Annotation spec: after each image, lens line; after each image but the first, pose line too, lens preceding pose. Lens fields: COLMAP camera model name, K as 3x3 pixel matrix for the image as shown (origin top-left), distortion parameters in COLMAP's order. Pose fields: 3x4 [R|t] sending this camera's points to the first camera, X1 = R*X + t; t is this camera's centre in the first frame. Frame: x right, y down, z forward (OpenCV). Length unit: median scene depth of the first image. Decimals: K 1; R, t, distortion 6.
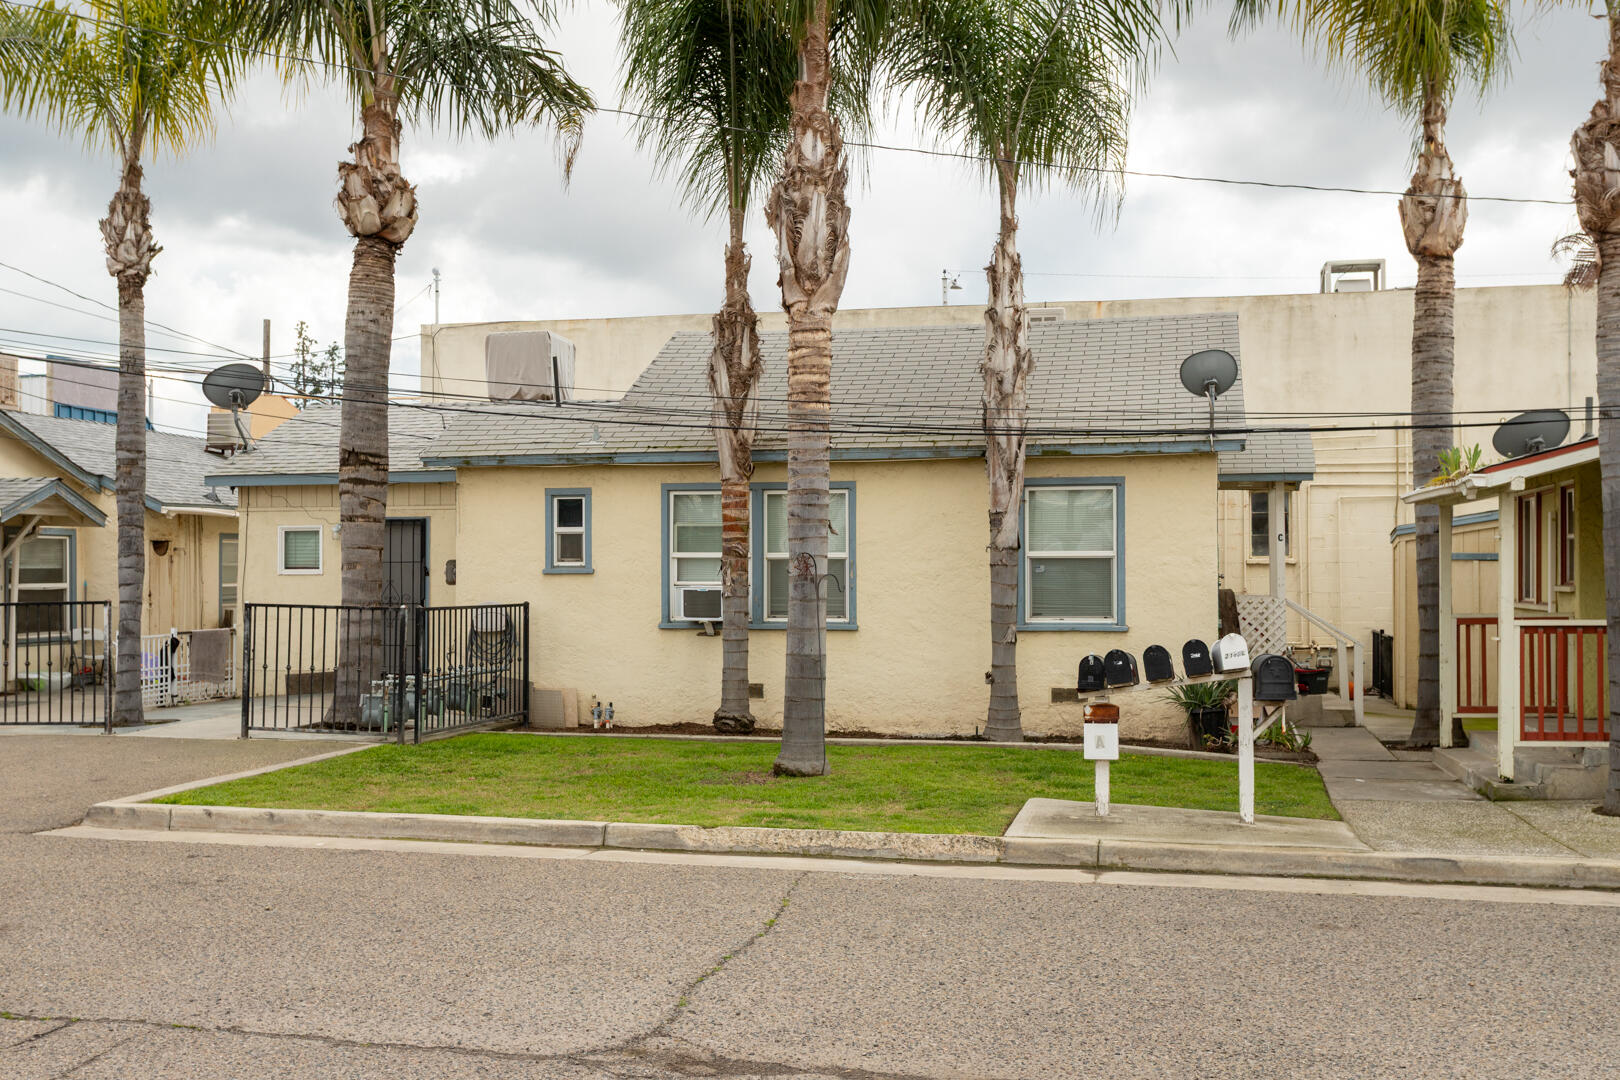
lens RADIAL K [[1690.5, 0, 810.0], [0, 1690.5, 540.0], [0, 0, 1]] dist [0.034629, 0.005894]
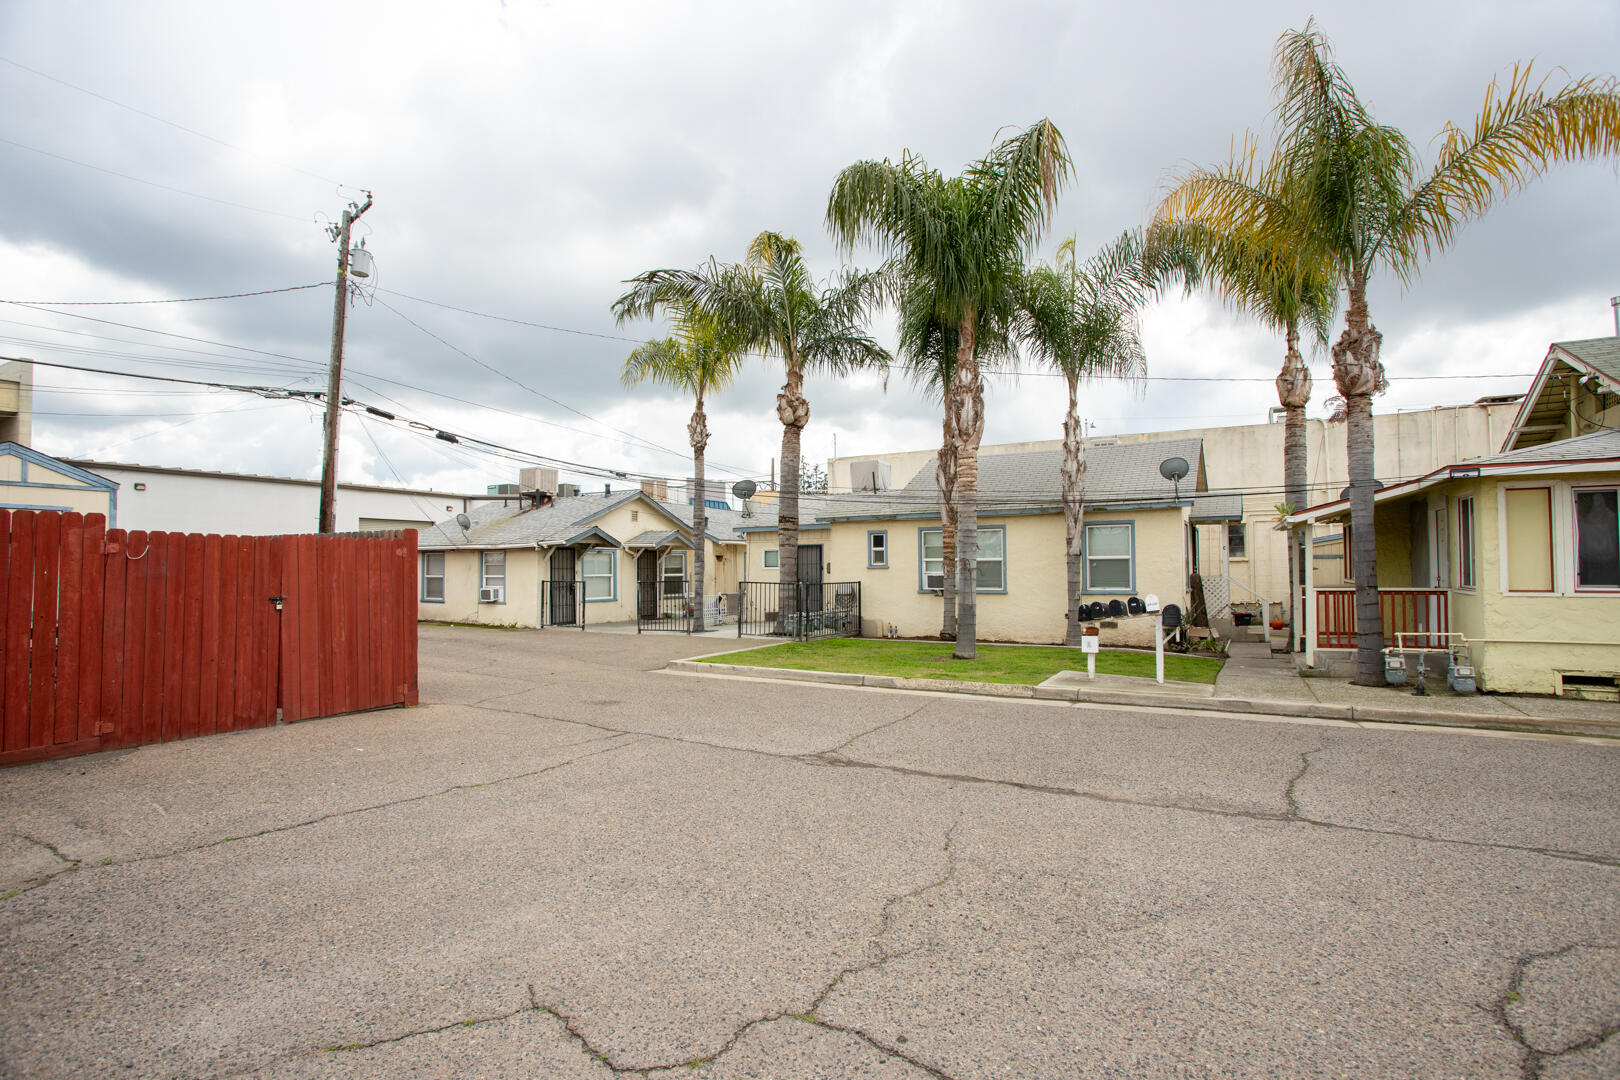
lens RADIAL K [[808.6, 0, 810.0], [0, 808.6, 540.0], [0, 0, 1]] dist [-0.040407, 0.019039]
pose [[0.957580, -0.016094, -0.287718, 0.085829], [0.011460, 0.999776, -0.017785, 0.000224], [0.287940, 0.013733, 0.957550, -0.057571]]
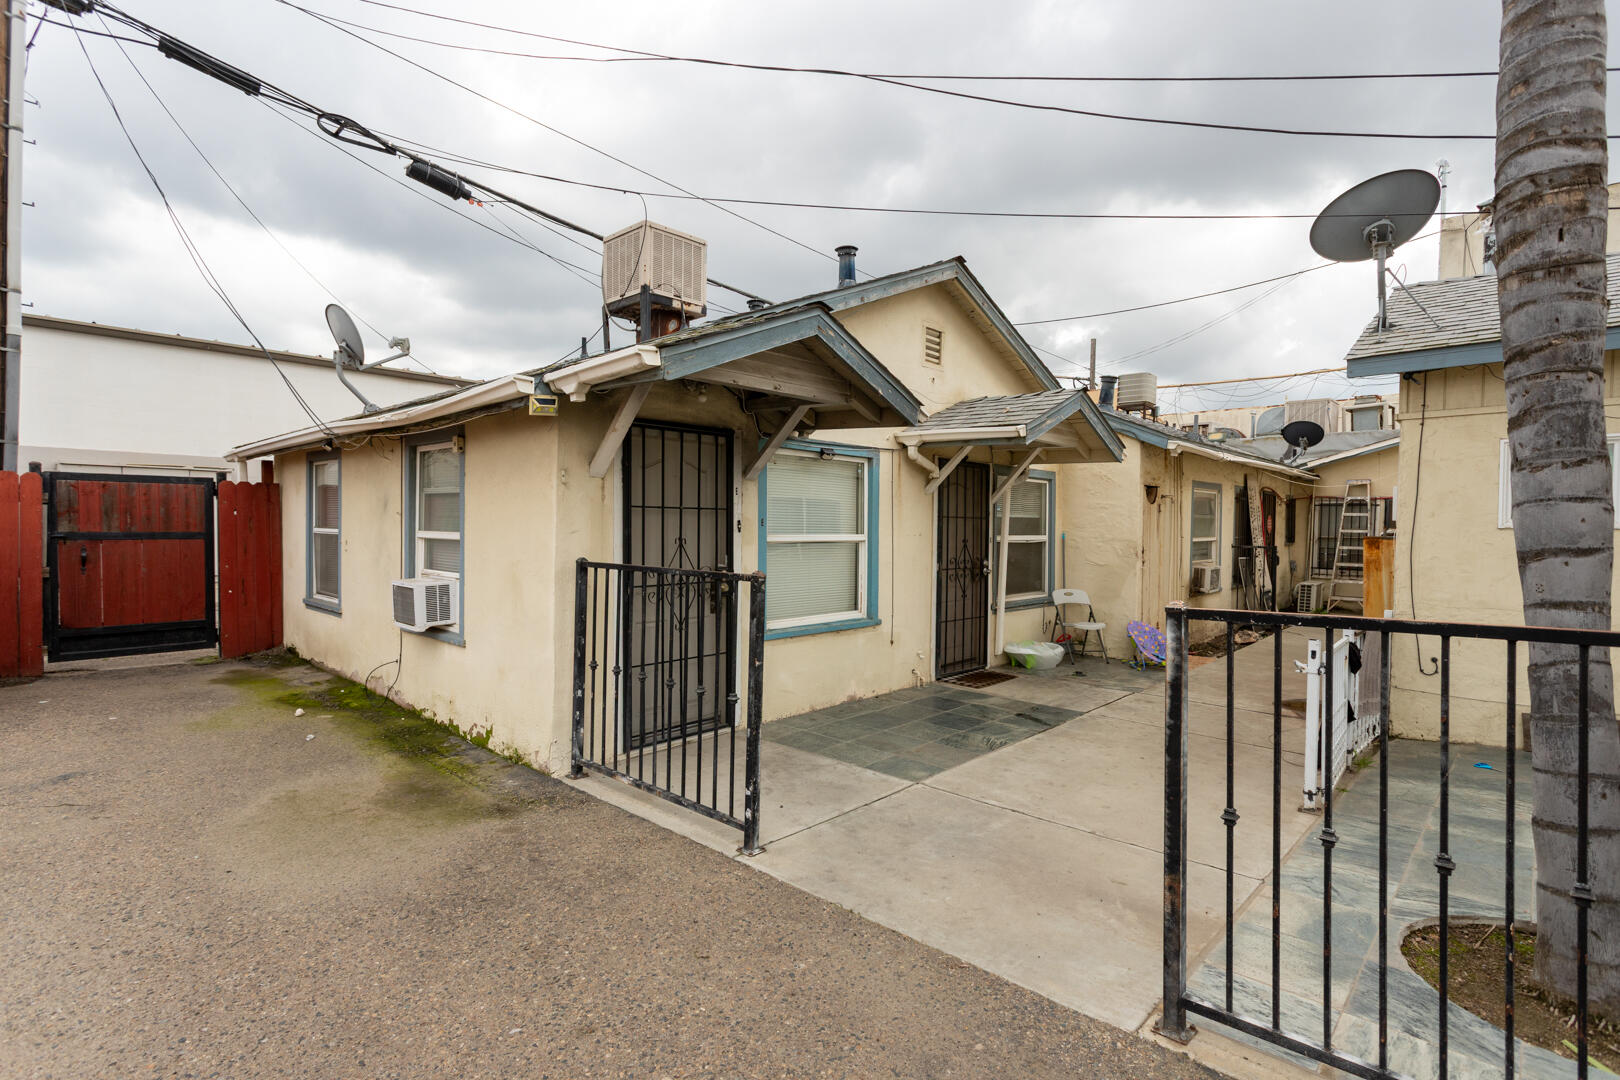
lens RADIAL K [[788.9, 0, 815.2], [0, 788.9, 522.5], [0, 0, 1]] dist [0.032312, 0.000035]
pose [[0.866694, 0.006628, -0.498795, -0.462498], [-0.000636, 0.999926, 0.012182, 0.019326], [0.498839, -0.010240, 0.866634, 0.815797]]
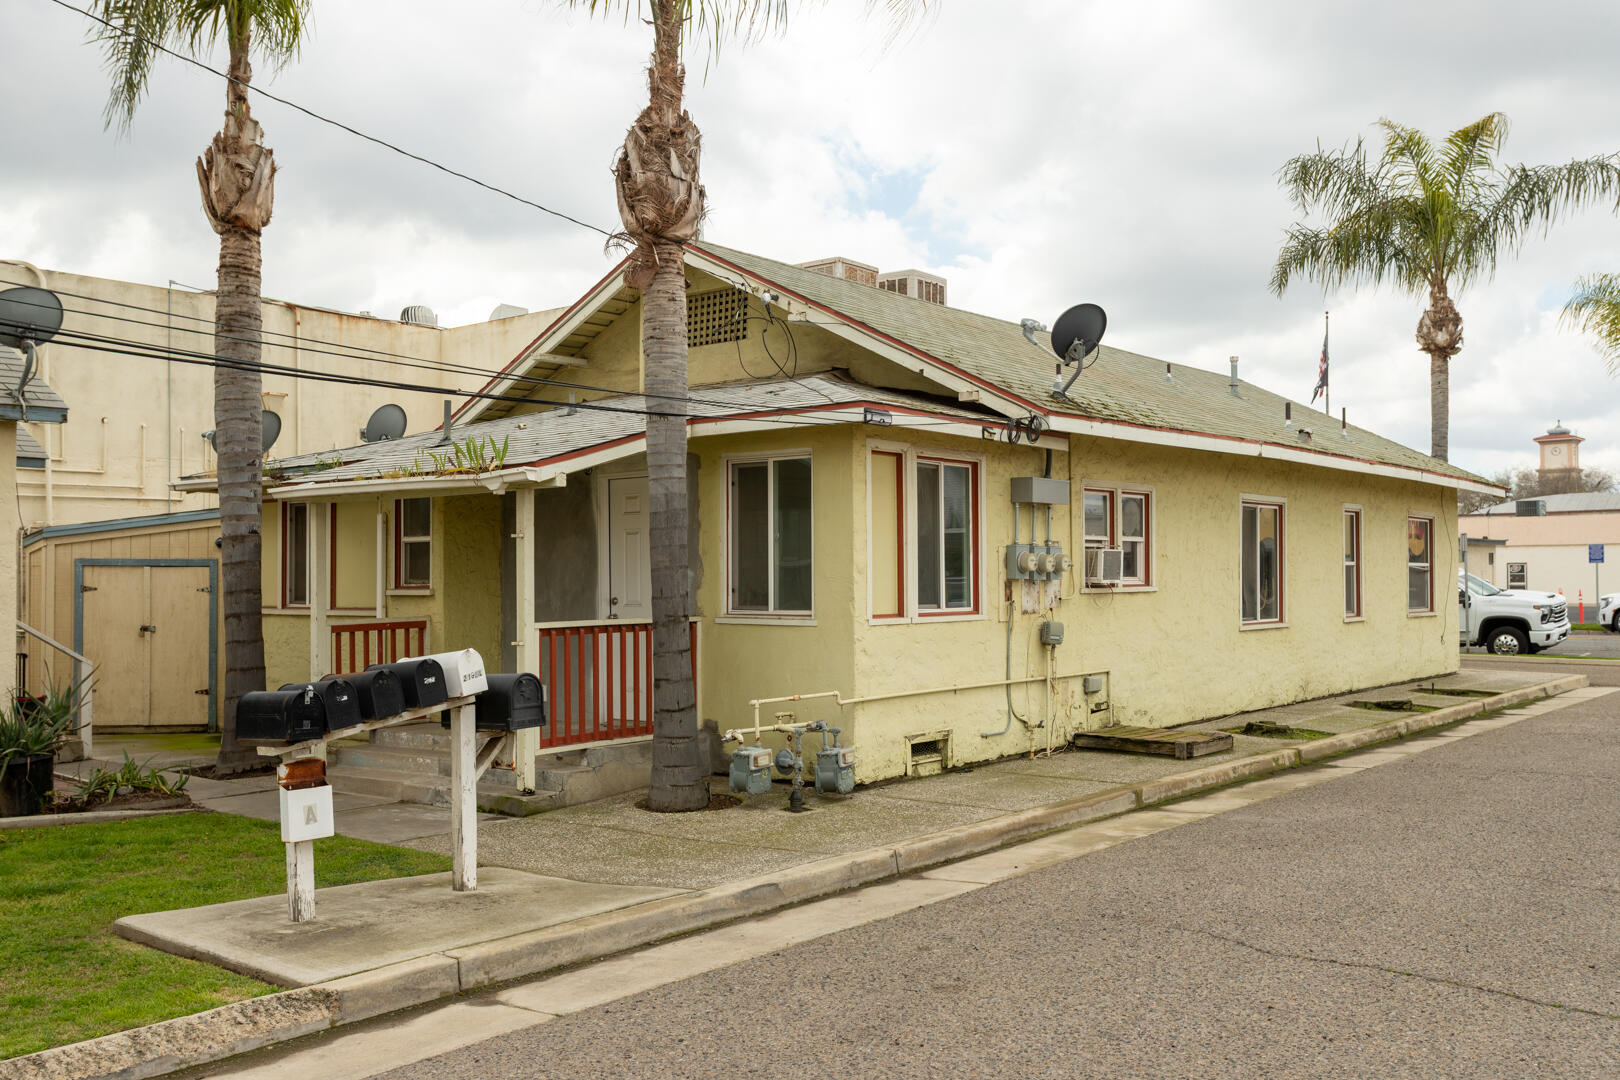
lens RADIAL K [[1459.2, 0, 810.0], [0, 1459.2, 540.0], [0, 0, 1]] dist [0.008283, 0.002274]
pose [[0.446242, 0.020372, 0.894680, -0.184790], [-0.007874, 0.999792, -0.018838, 0.011007], [-0.894878, 0.001361, 0.446309, 0.368419]]
